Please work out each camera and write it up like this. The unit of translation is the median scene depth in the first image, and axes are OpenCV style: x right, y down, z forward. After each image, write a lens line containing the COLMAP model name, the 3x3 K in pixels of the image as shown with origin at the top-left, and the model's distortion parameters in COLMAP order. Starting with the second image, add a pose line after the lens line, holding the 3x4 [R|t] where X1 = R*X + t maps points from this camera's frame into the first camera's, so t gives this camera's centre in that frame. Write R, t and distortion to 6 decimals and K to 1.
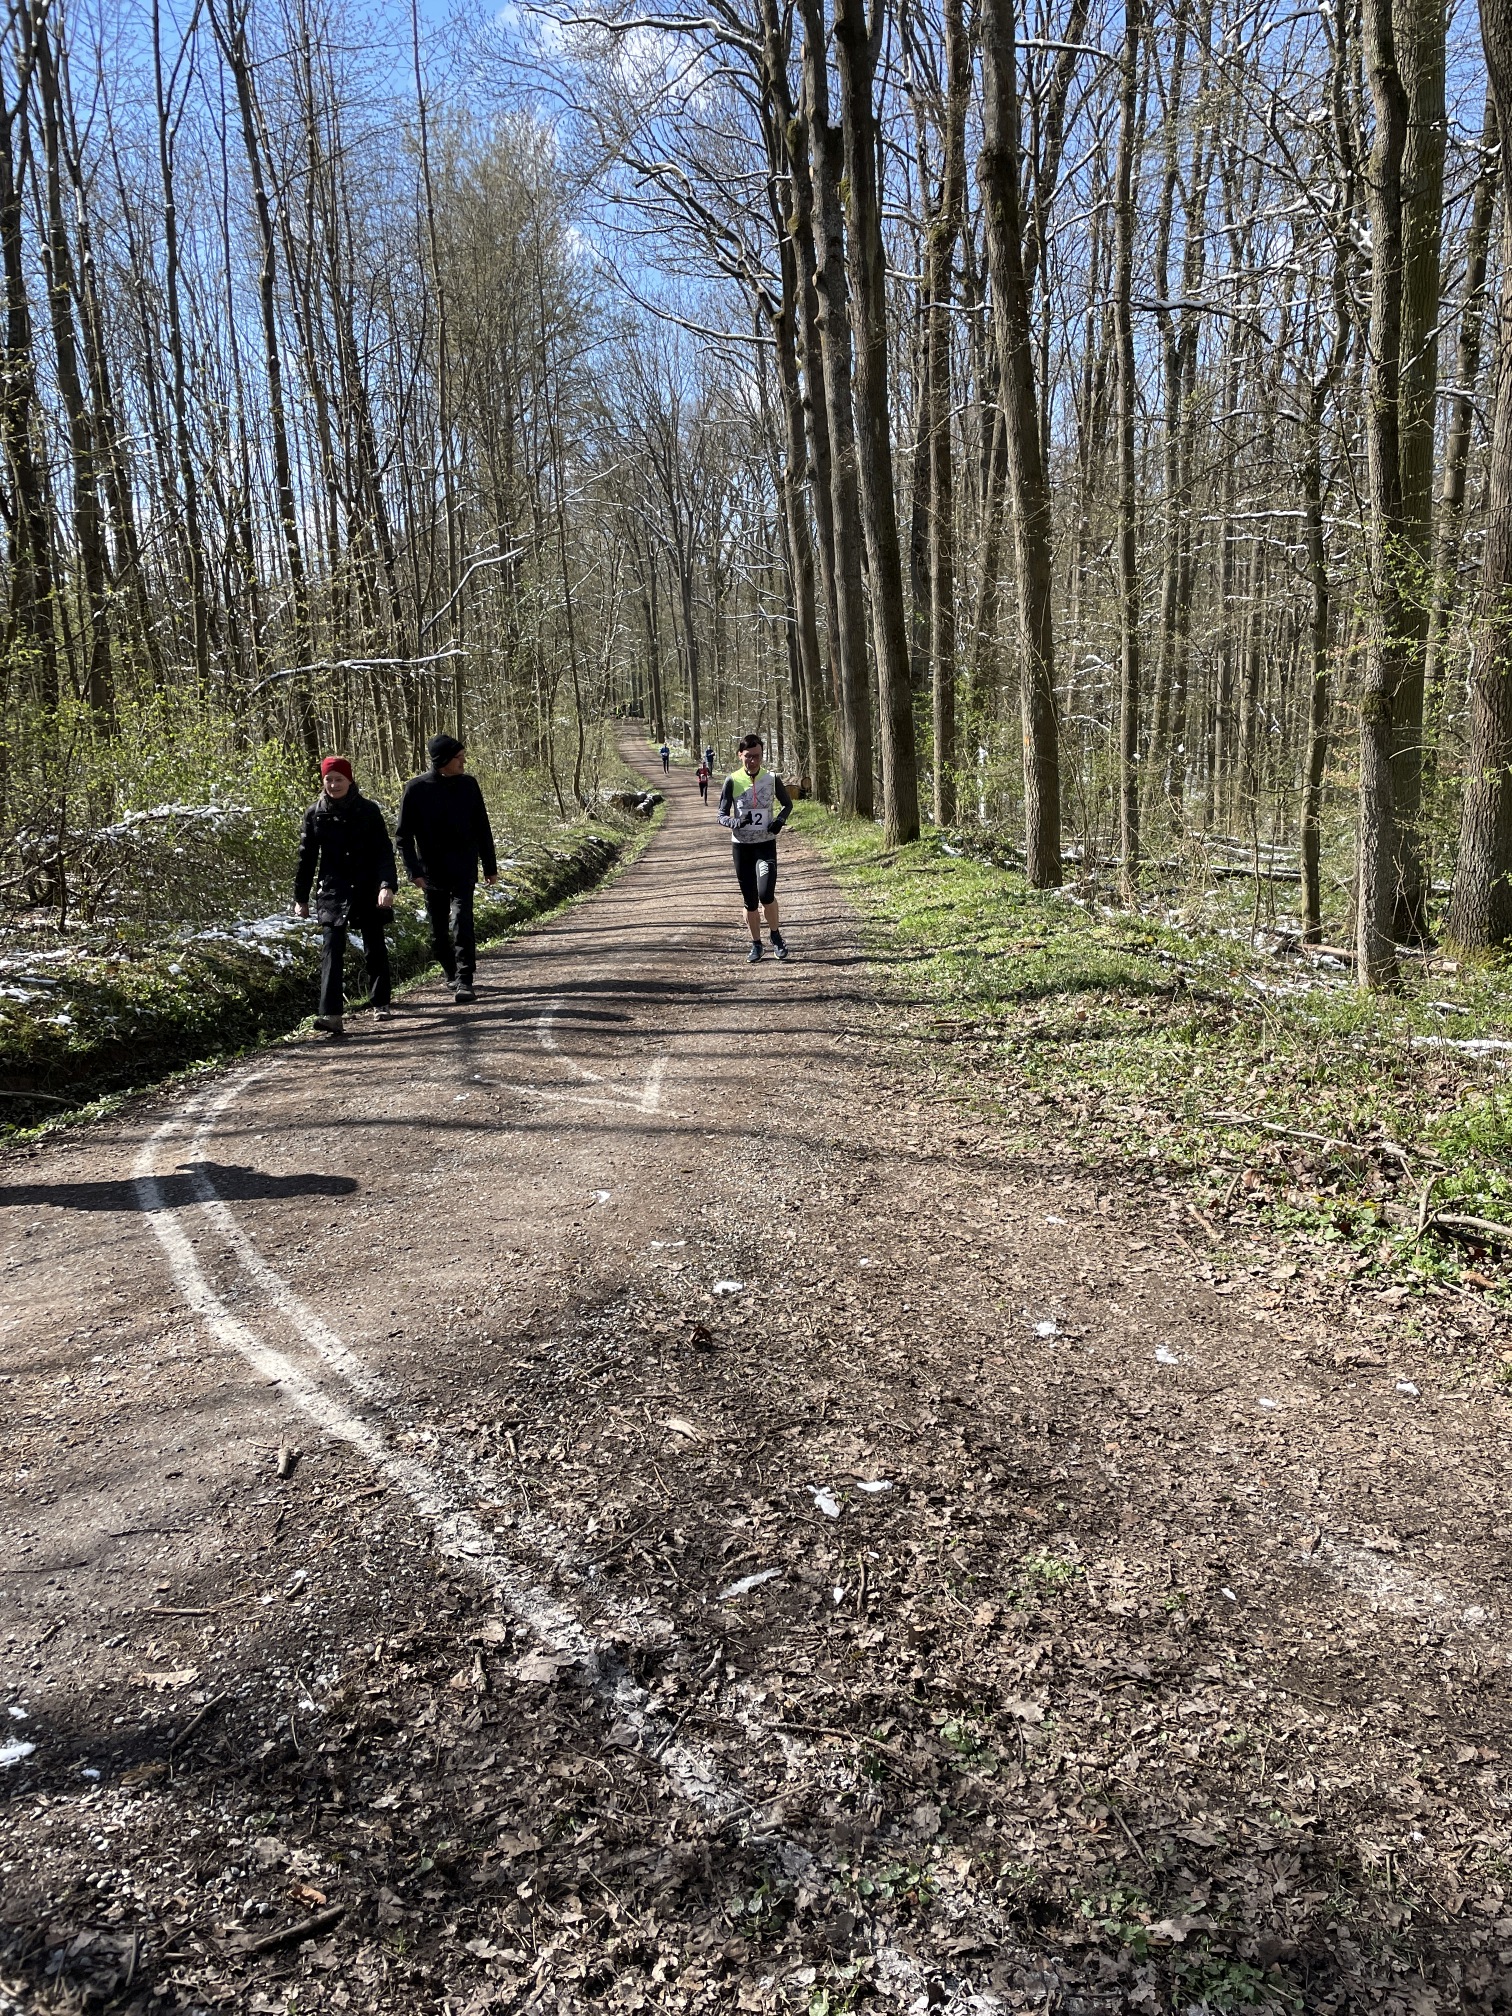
lens RADIAL K [[1546.8, 0, 781.6], [0, 1546.8, 997.0], [0, 0, 1]] dist [0.085550, -0.123825]
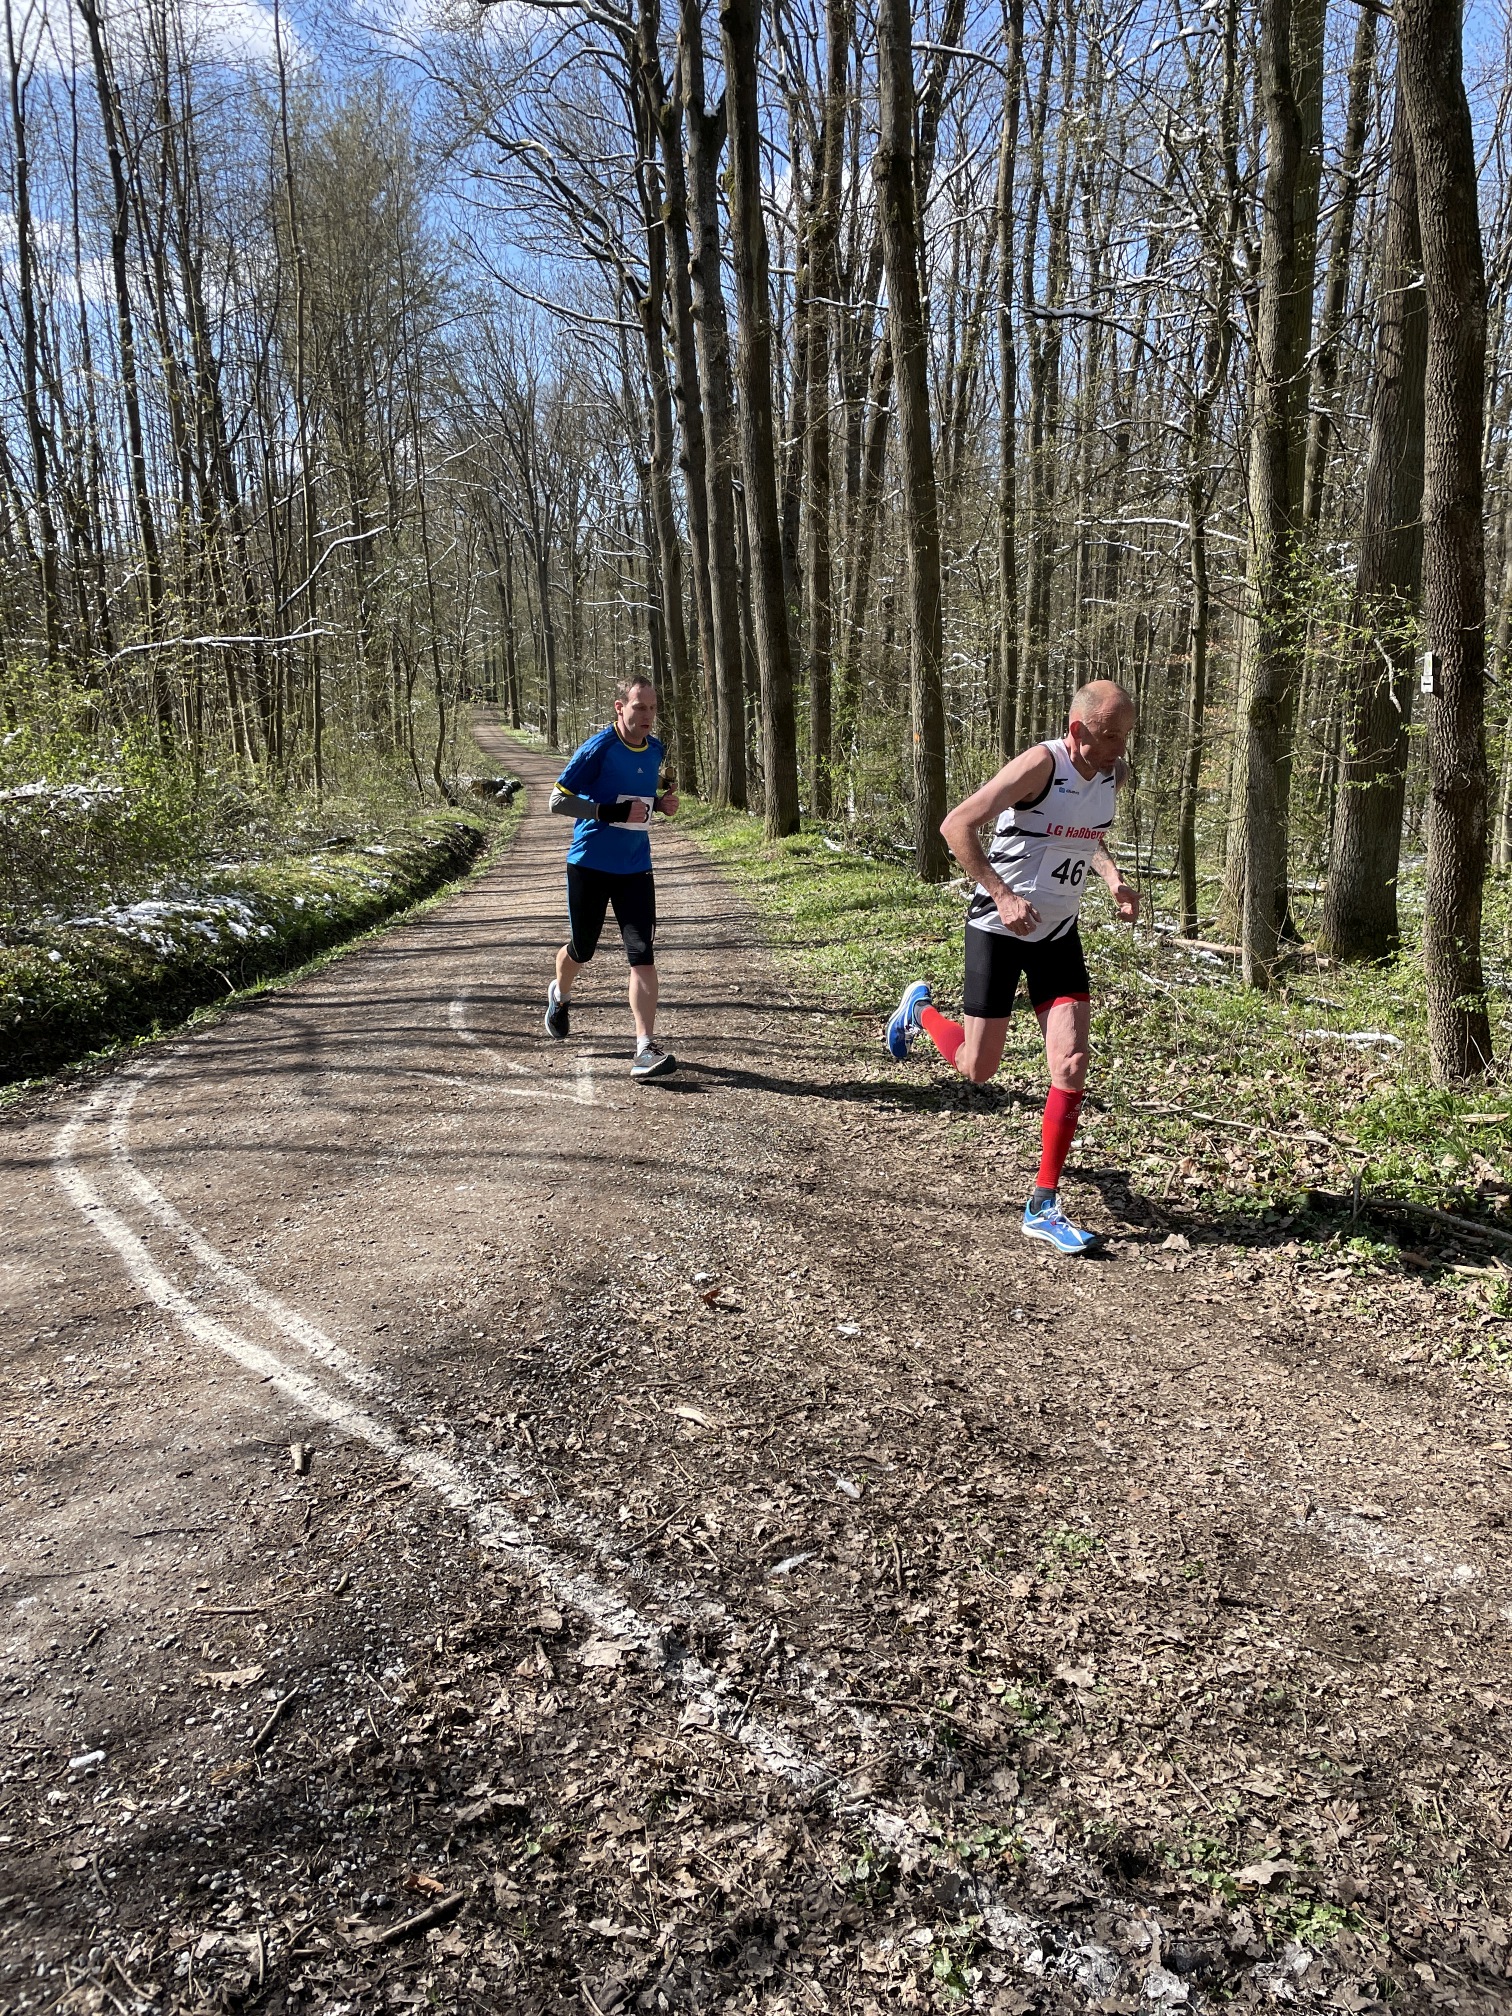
lens RADIAL K [[1547.9, 0, 791.2], [0, 1547.9, 997.7], [0, 0, 1]] dist [0.087700, -0.124438]
pose [[0.995141, 0.004445, 0.098363, -0.104457], [-0.005045, 0.999970, 0.005848, -0.000616], [-0.098334, -0.006316, 0.995133, -0.011569]]
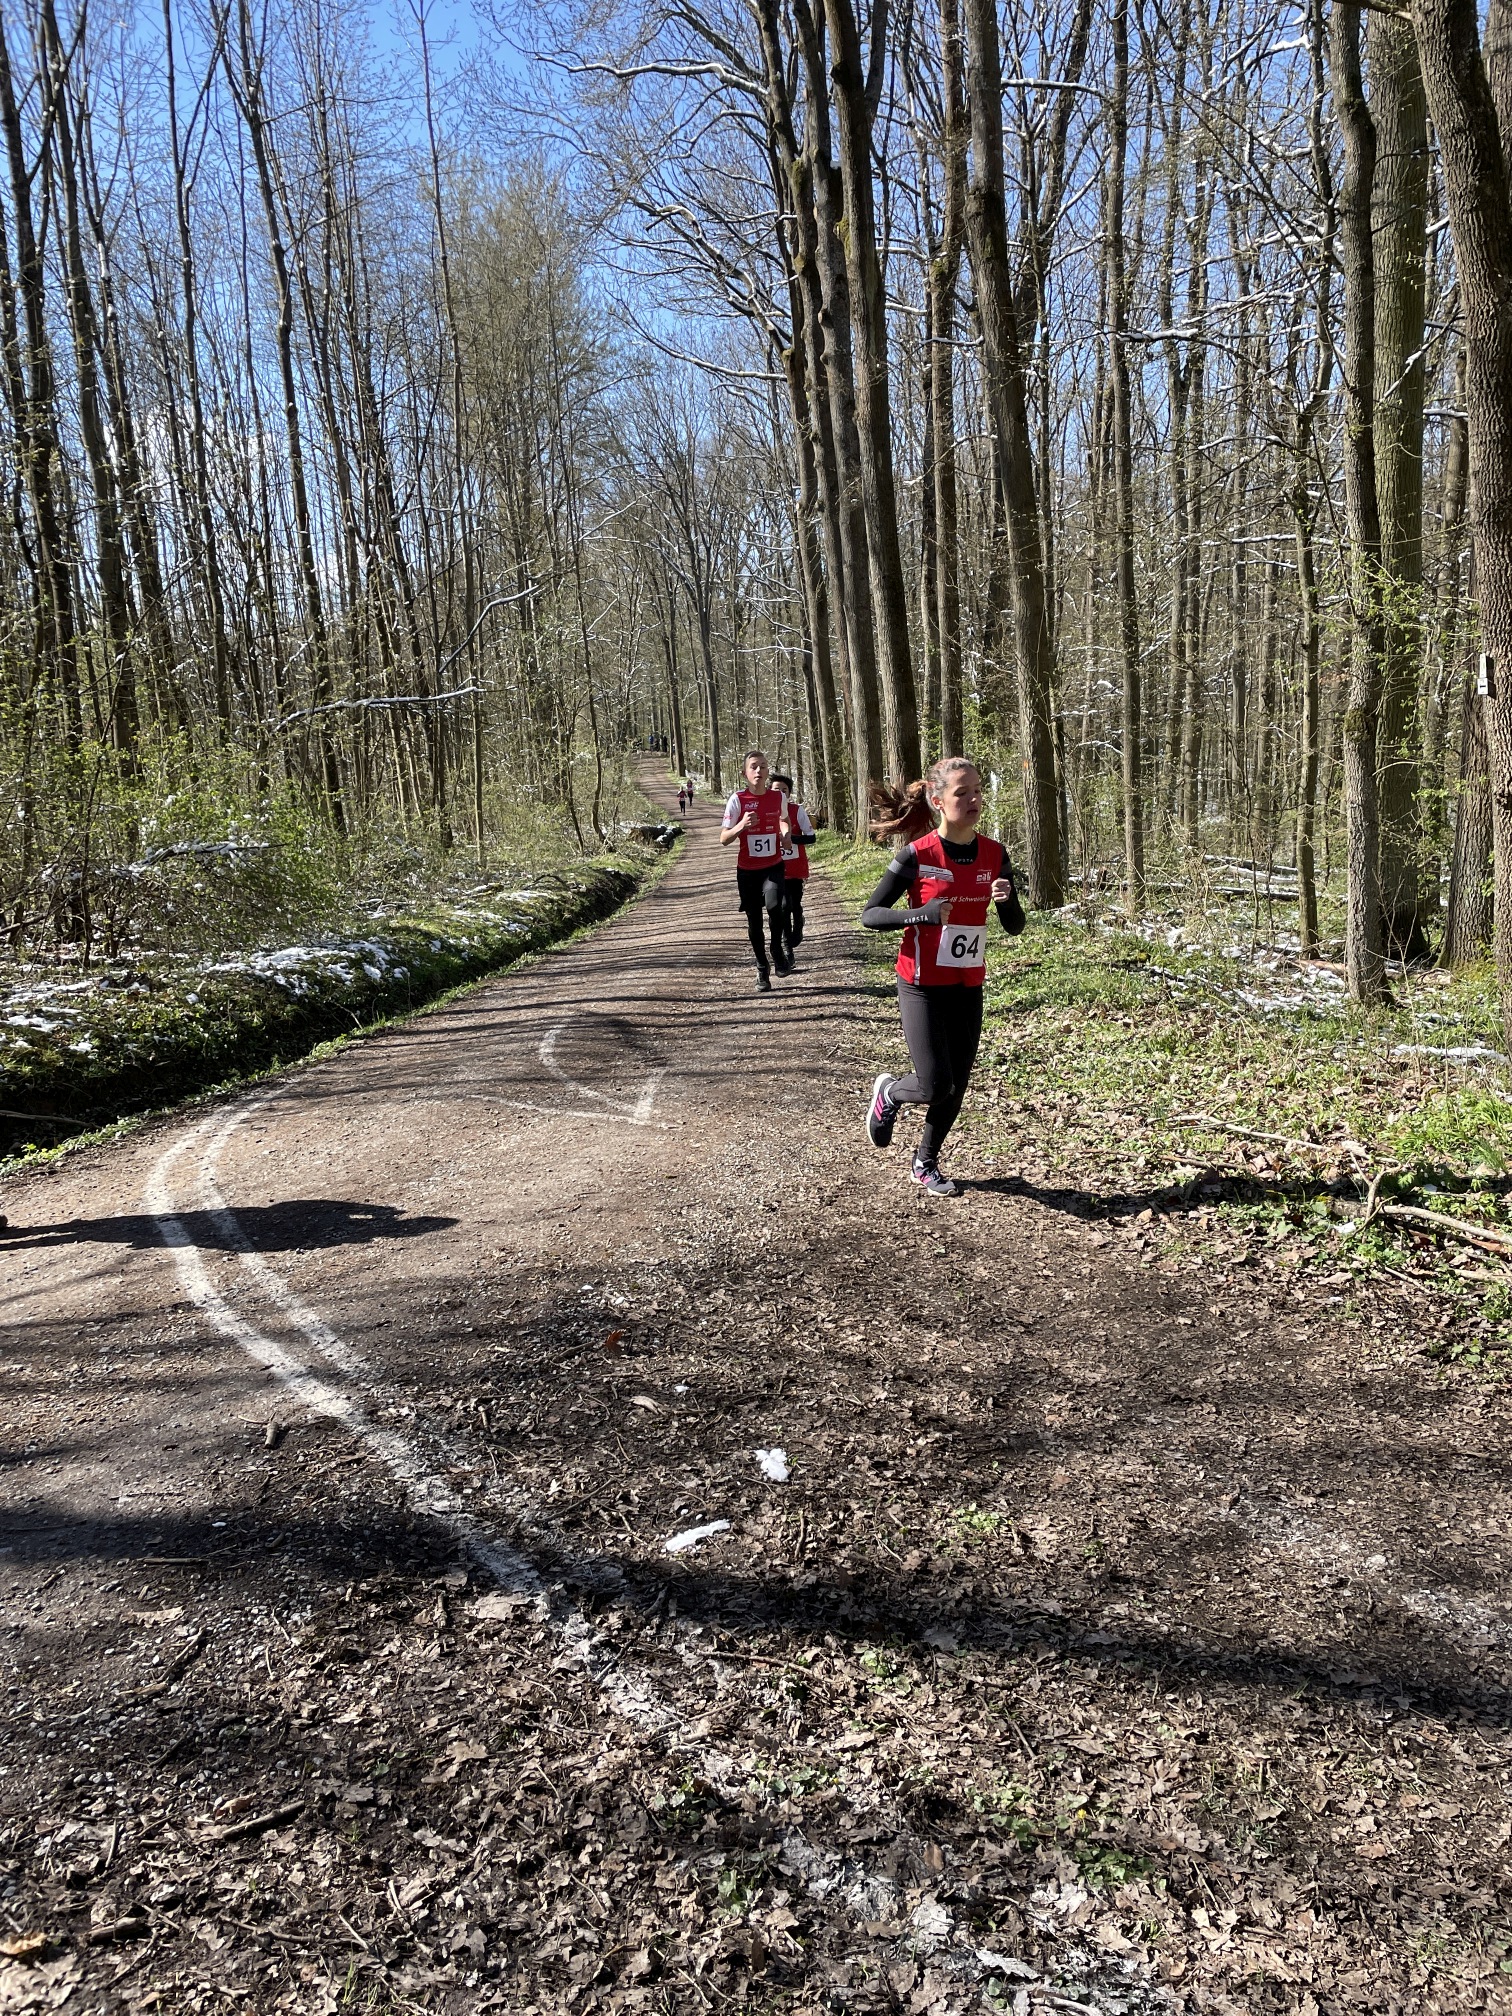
lens RADIAL K [[1543.4, 0, 776.9], [0, 1543.4, 1006.0], [0, 0, 1]] dist [0.085343, -0.121782]
pose [[0.999731, -0.014072, -0.018462, 0.051492], [0.013817, 0.999809, -0.013843, 0.021662], [0.018653, 0.013584, 0.999734, -0.068193]]
